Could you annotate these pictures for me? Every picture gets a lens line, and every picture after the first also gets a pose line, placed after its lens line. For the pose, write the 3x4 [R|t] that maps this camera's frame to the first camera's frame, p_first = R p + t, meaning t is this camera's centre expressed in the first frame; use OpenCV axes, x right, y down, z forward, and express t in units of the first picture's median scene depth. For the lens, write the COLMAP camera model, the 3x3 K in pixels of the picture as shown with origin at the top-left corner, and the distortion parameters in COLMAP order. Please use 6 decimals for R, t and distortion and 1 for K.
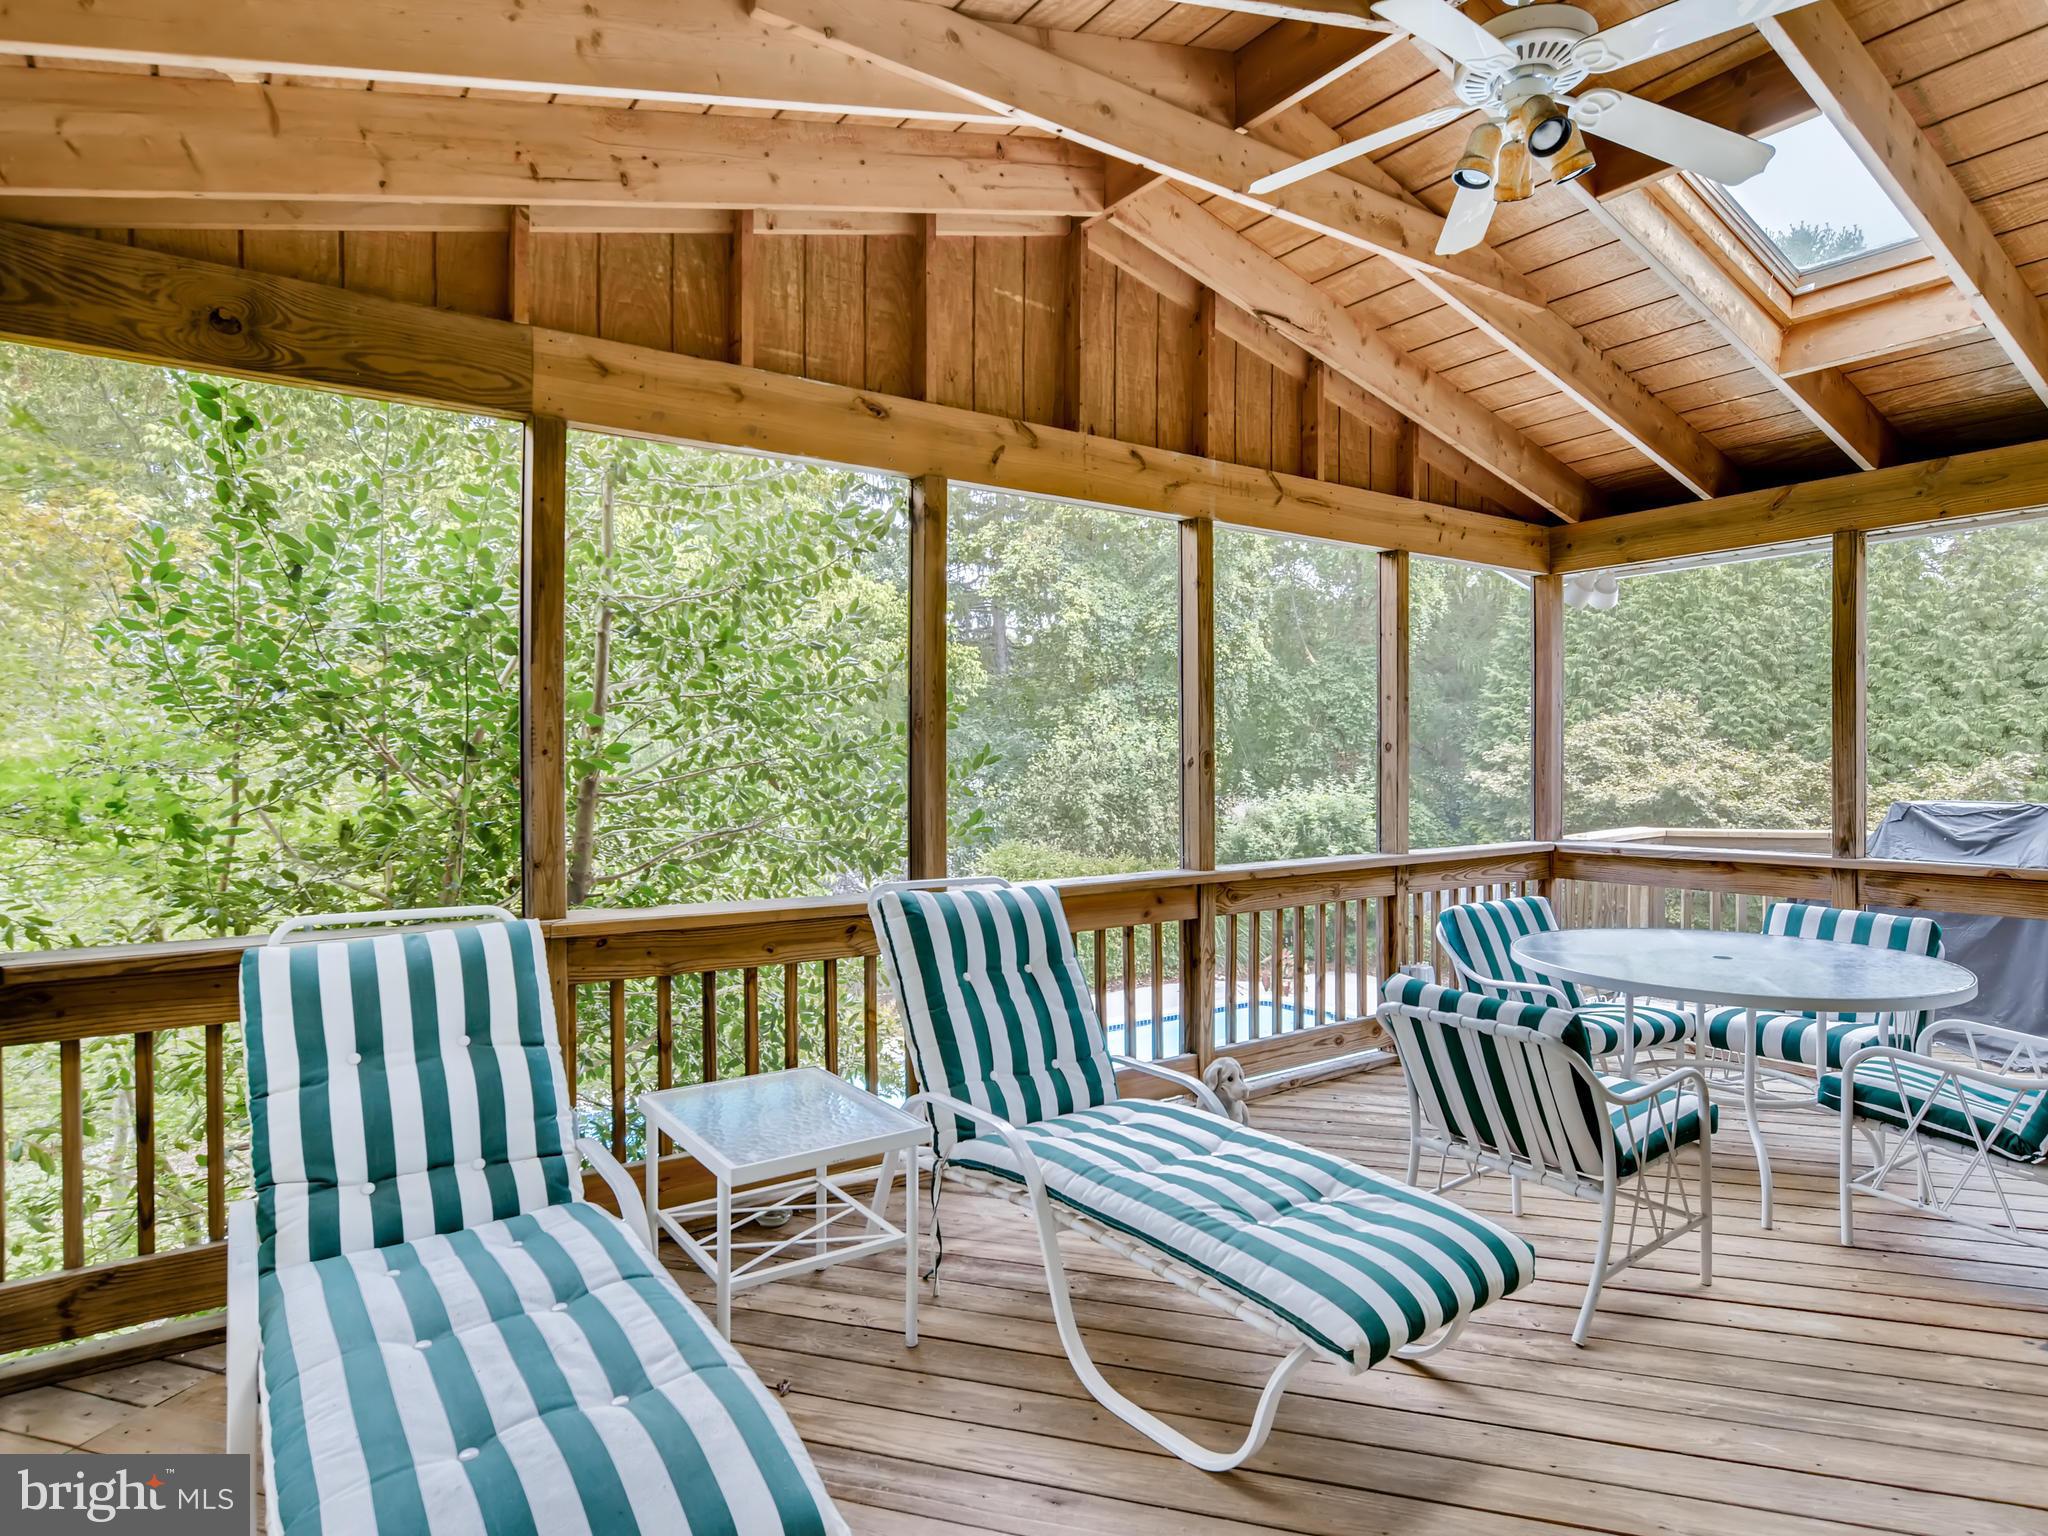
lens RADIAL K [[1192.0, 0, 1027.8], [0, 1192.0, 768.6], [0, 0, 1]] dist [-0.000740, 0.001807]
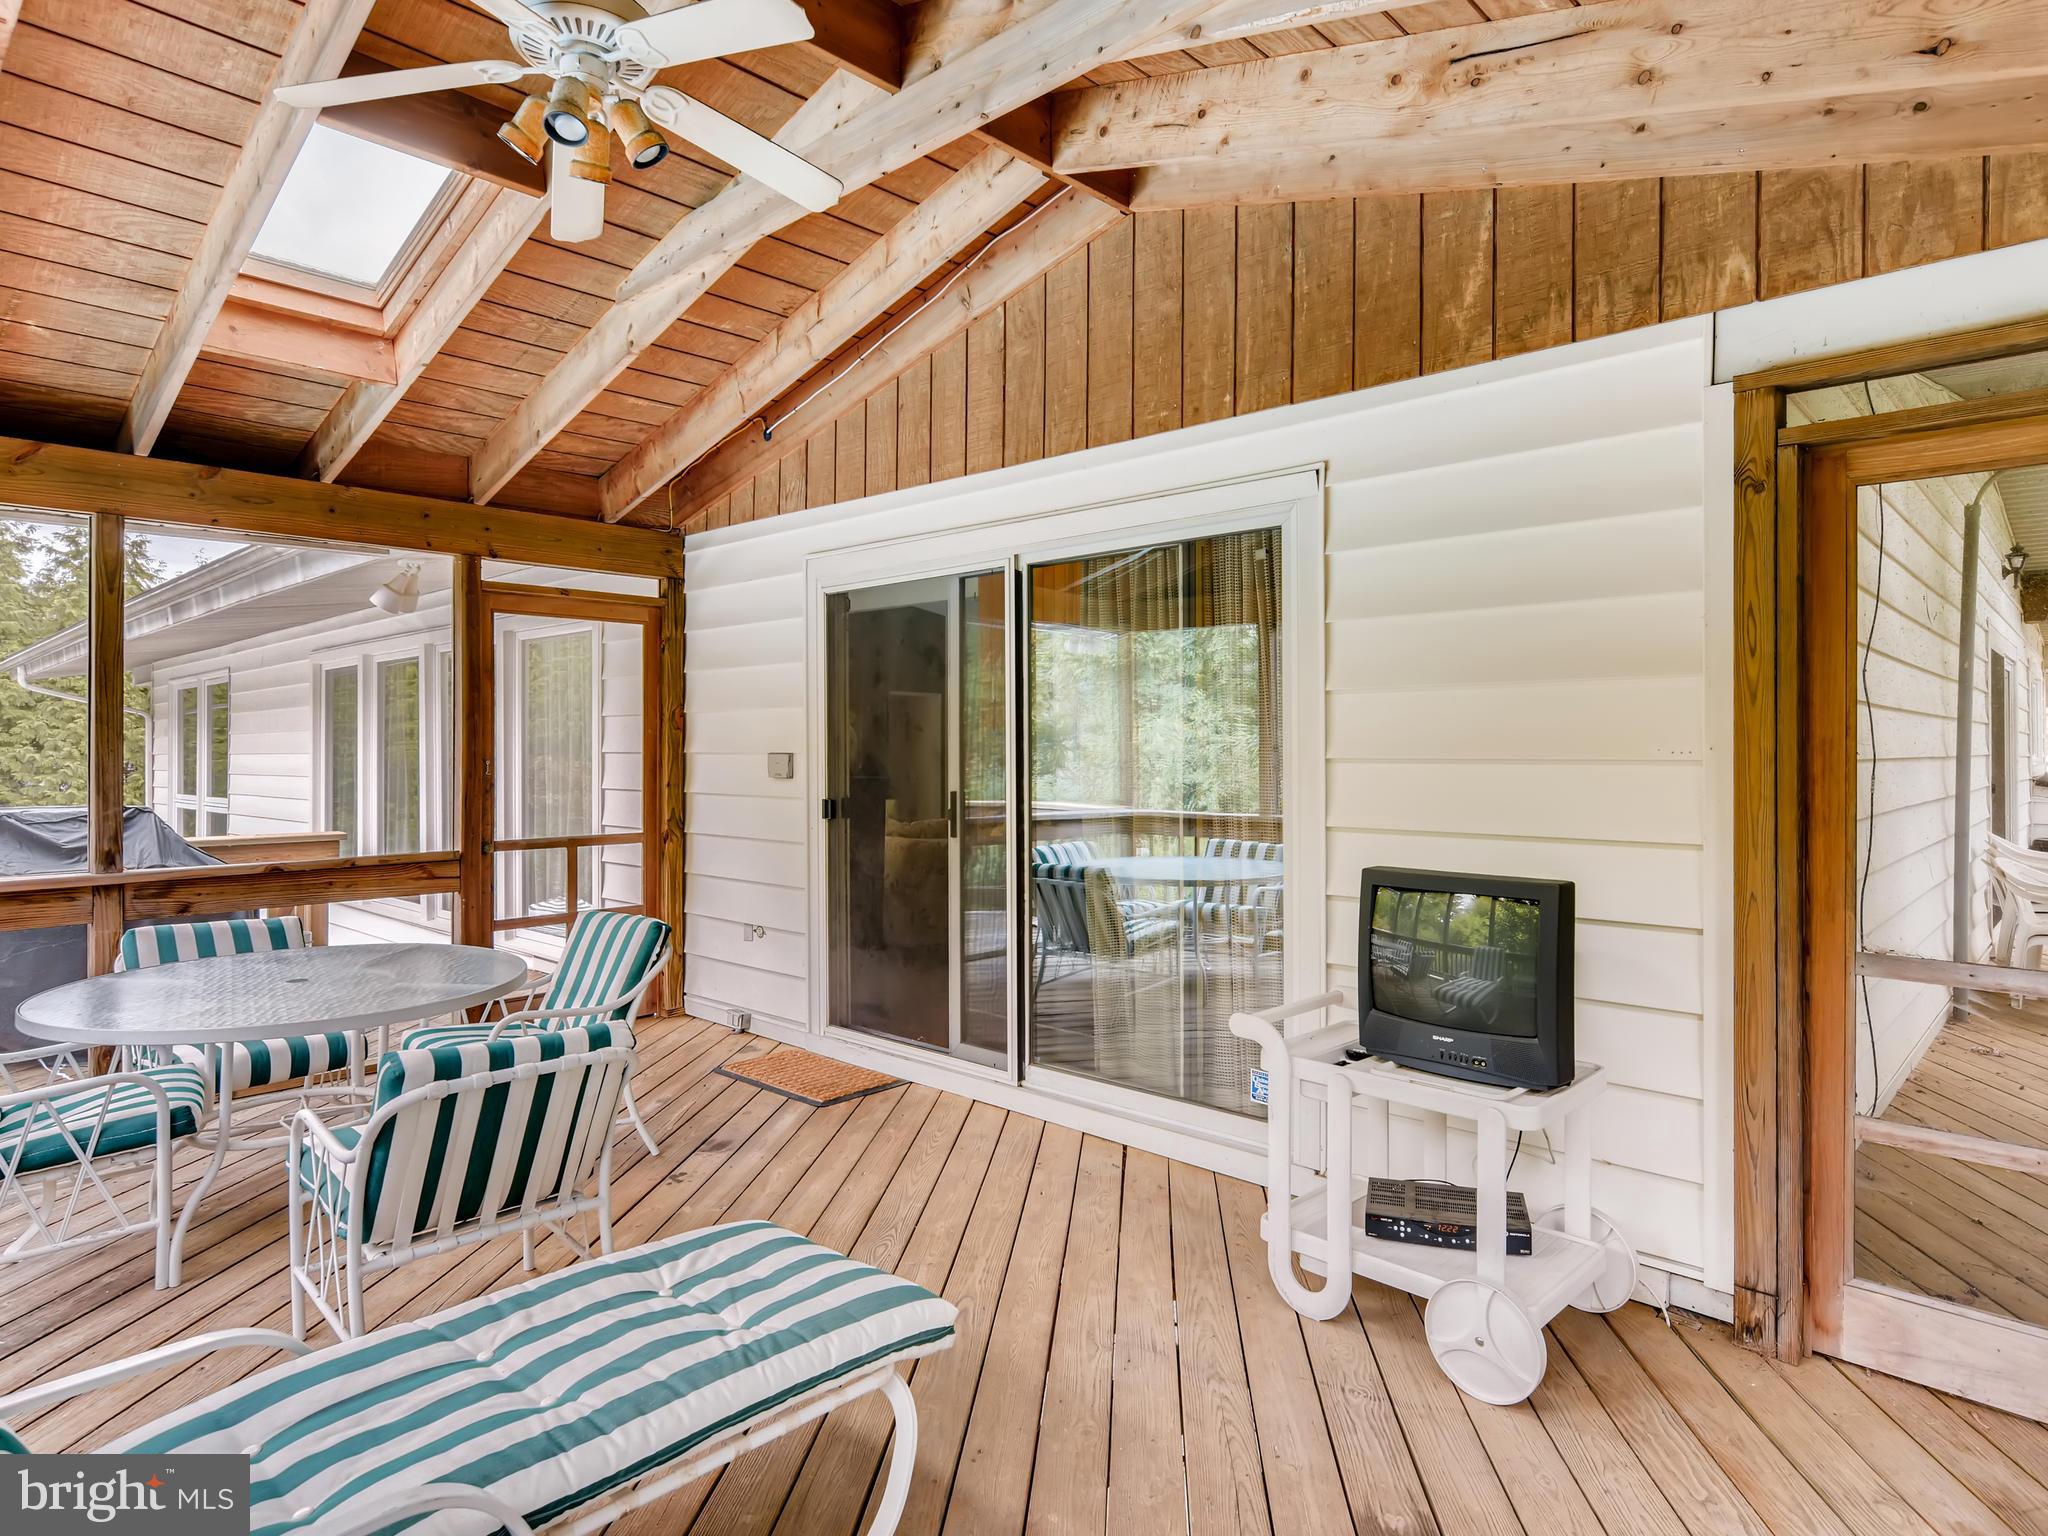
lens RADIAL K [[1192.0, 0, 1026.0], [0, 1192.0, 758.1], [0, 0, 1]] dist [-0.000740, 0.001807]
pose [[-0.210910, -0.004462, 0.977495, -0.359343], [0.008919, 0.999939, 0.006489, -0.012499], [-0.977465, 0.010087, -0.210857, 0.526967]]
